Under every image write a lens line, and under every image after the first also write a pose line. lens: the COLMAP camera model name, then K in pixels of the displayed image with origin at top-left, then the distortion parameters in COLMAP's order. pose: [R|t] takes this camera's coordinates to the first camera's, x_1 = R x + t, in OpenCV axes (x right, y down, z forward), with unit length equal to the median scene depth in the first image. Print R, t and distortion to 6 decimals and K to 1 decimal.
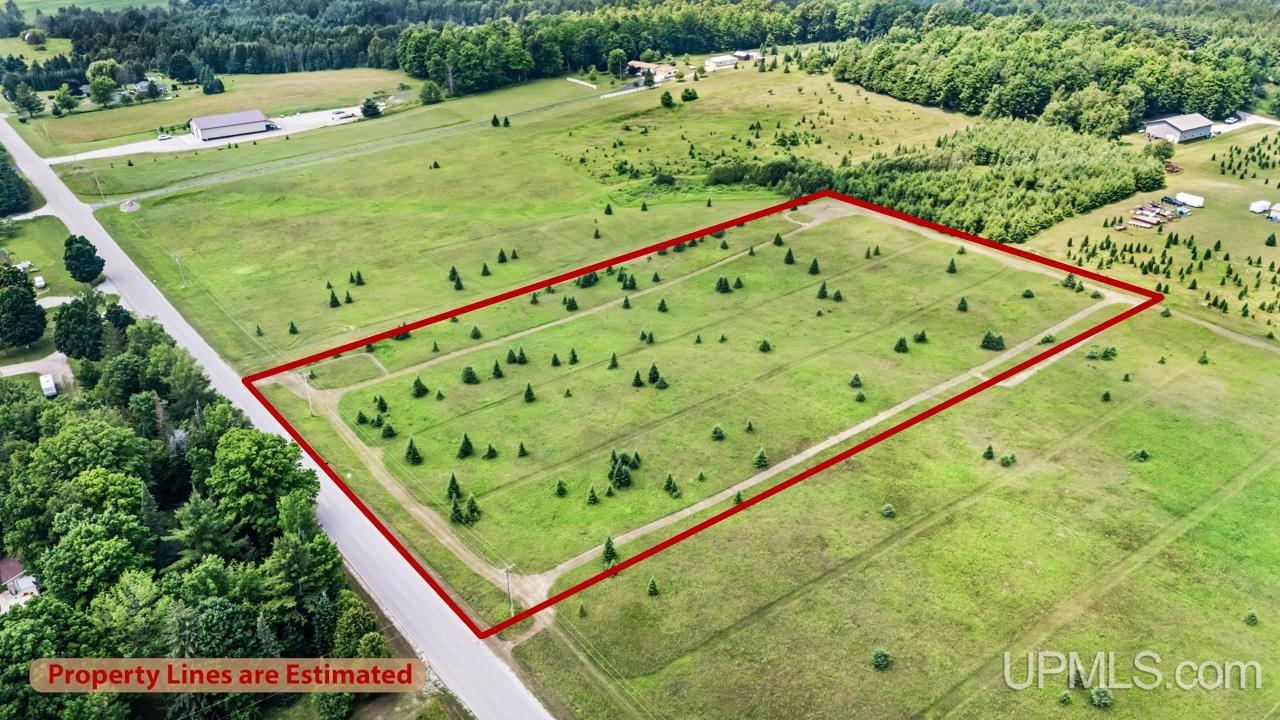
lens RADIAL K [[940.7, 0, 640.0], [0, 940.7, 360.0], [0, 0, 1]] dist [0.083718, -0.092171]
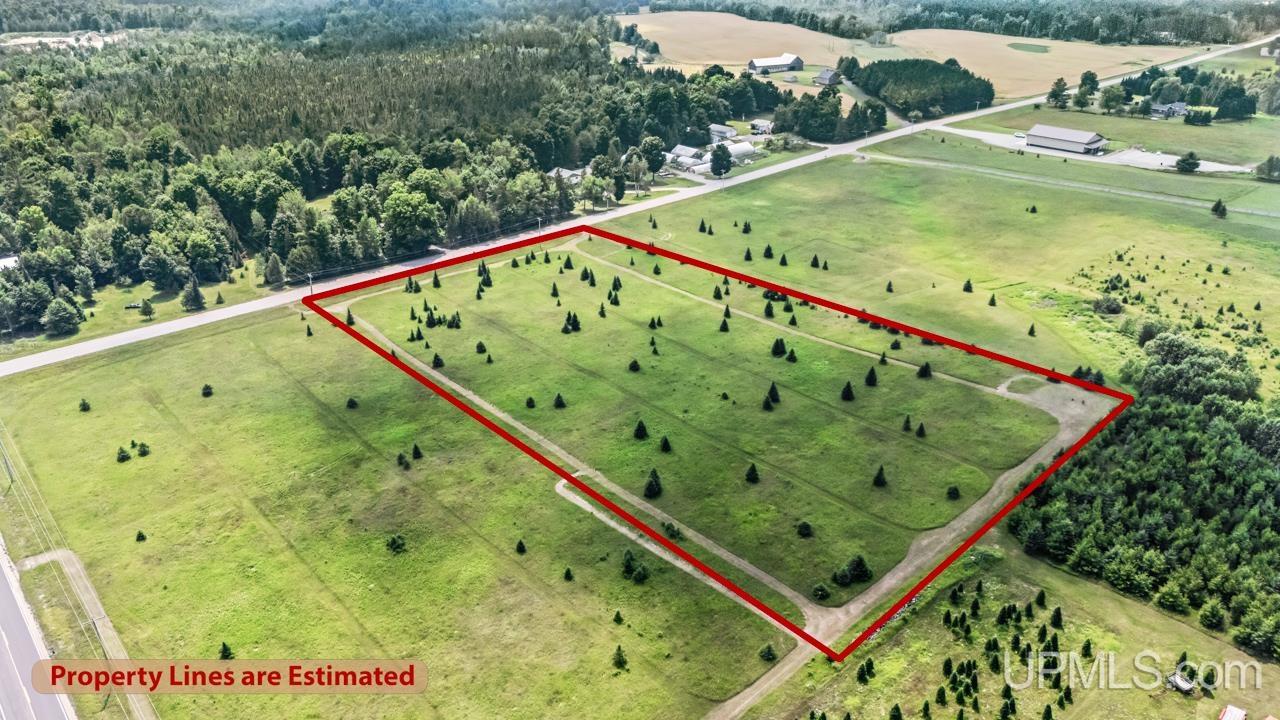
lens RADIAL K [[940.7, 0, 640.0], [0, 940.7, 360.0], [0, 0, 1]] dist [0.083718, -0.092171]
pose [[0.046111, 0.433098, -0.900166, 0.935647], [-0.446715, 0.814941, 0.369211, -0.355727], [0.893487, 0.385093, 0.231049, 0.678847]]
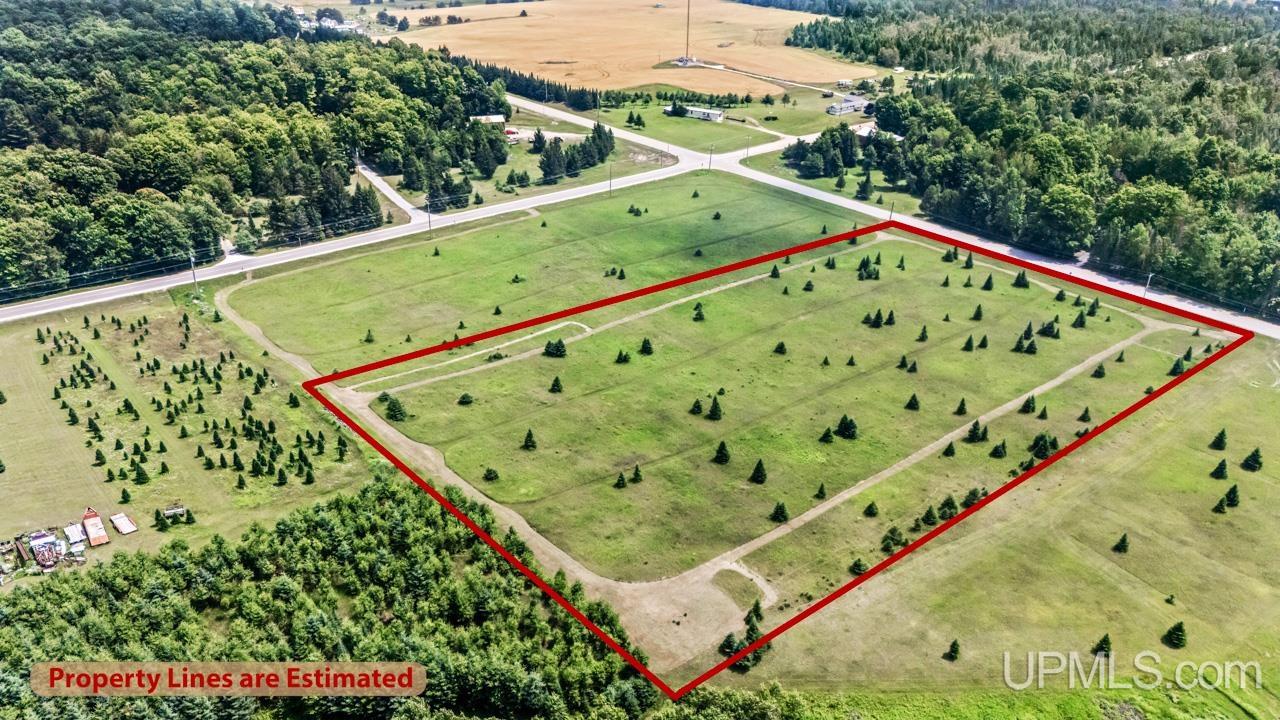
lens RADIAL K [[940.7, 0, 640.0], [0, 940.7, 360.0], [0, 0, 1]] dist [0.083718, -0.092171]
pose [[-0.999439, 0.002623, -0.033382, 0.280803], [-0.025598, 0.582852, 0.812175, -0.722153], [0.021587, 0.812574, -0.582458, 1.408238]]
